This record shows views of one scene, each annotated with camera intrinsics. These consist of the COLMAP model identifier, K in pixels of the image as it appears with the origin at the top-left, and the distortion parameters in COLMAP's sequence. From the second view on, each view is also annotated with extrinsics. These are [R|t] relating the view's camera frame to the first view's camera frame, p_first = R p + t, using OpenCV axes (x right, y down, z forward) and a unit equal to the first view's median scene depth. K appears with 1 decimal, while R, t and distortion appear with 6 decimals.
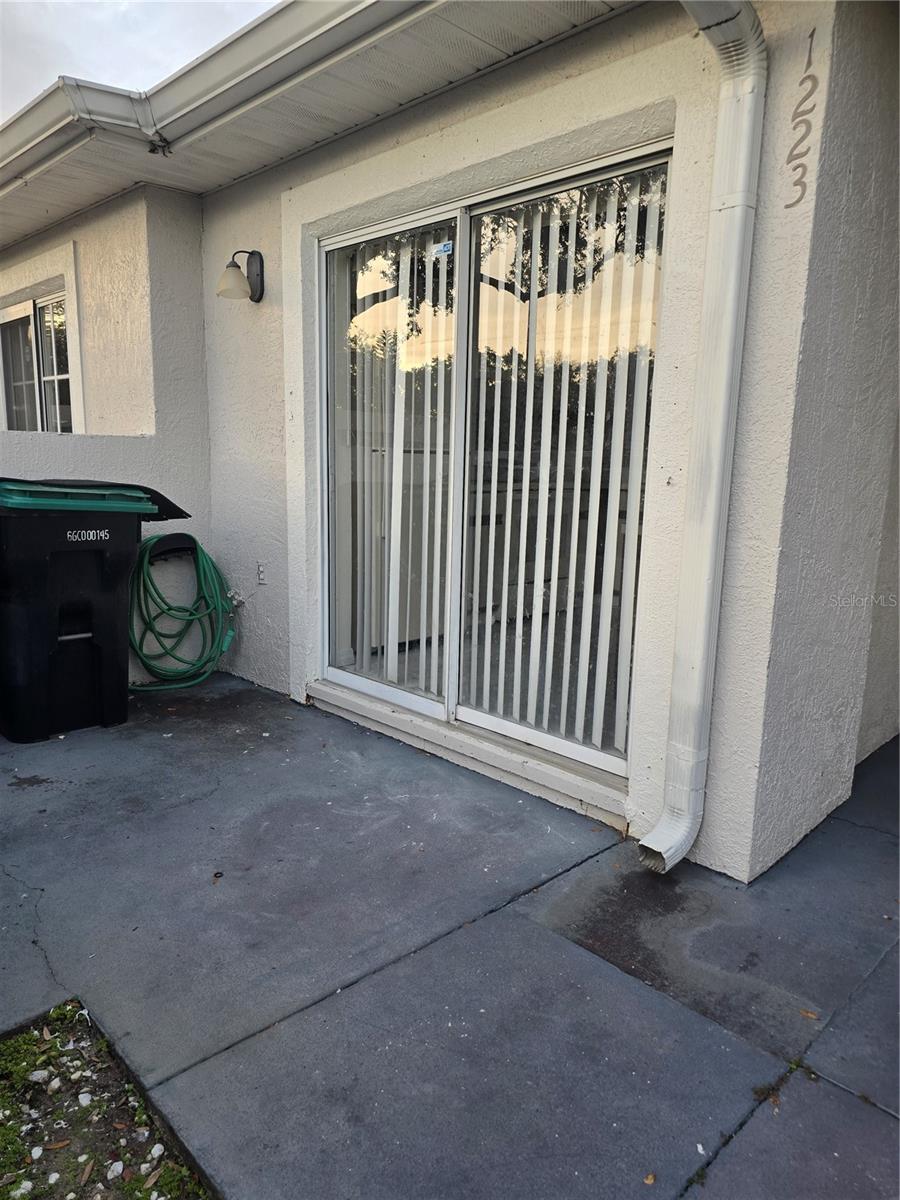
lens RADIAL K [[806.7, 0, 448.2], [0, 806.7, 605.1], [0, 0, 1]] dist [0.045530, -0.039332]
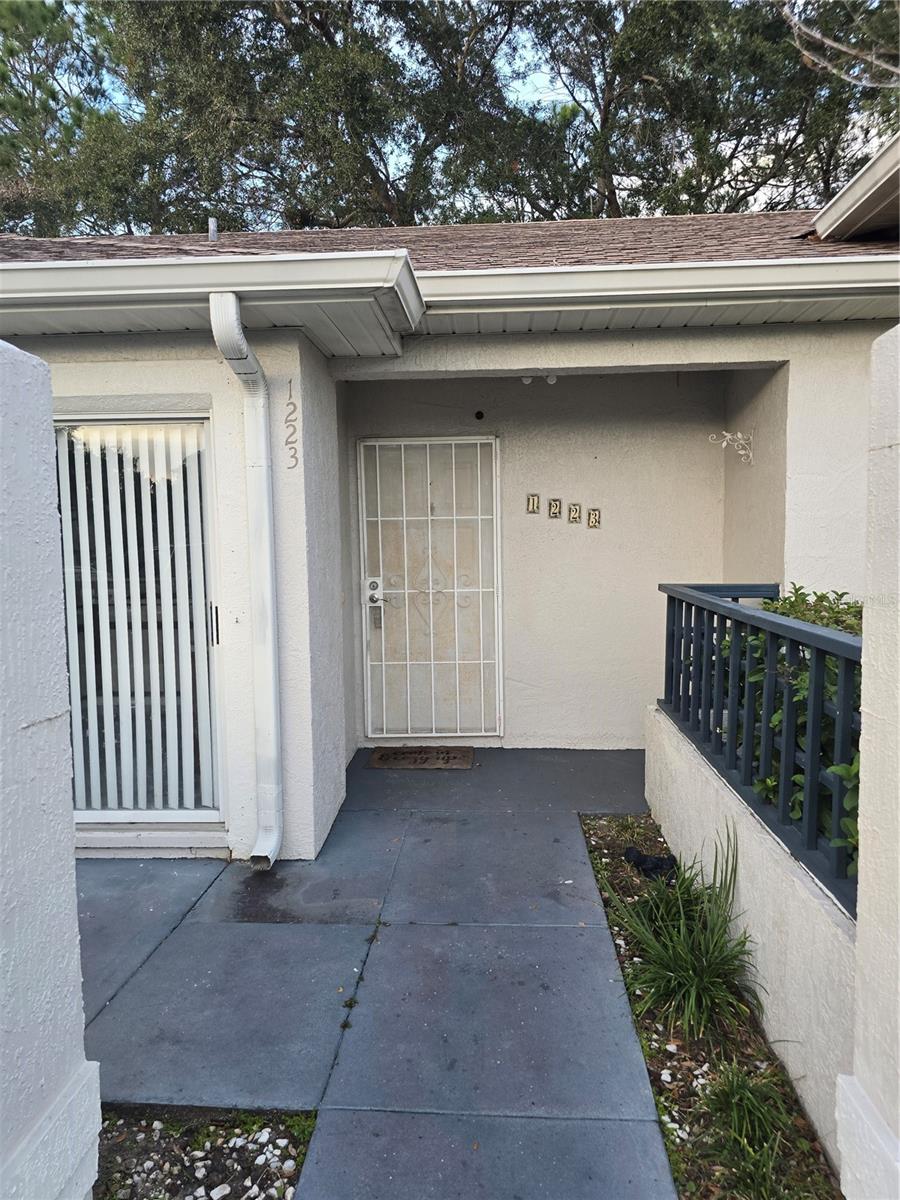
lens RADIAL K [[806.7, 0, 450.2], [0, 806.7, 601.6], [0, 0, 1]] dist [0.045530, -0.039332]
pose [[0.737197, -0.089265, 0.669756, -0.487321], [0.156556, 0.986826, -0.040796, -0.060622], [-0.657291, 0.134929, 0.741460, -0.465272]]
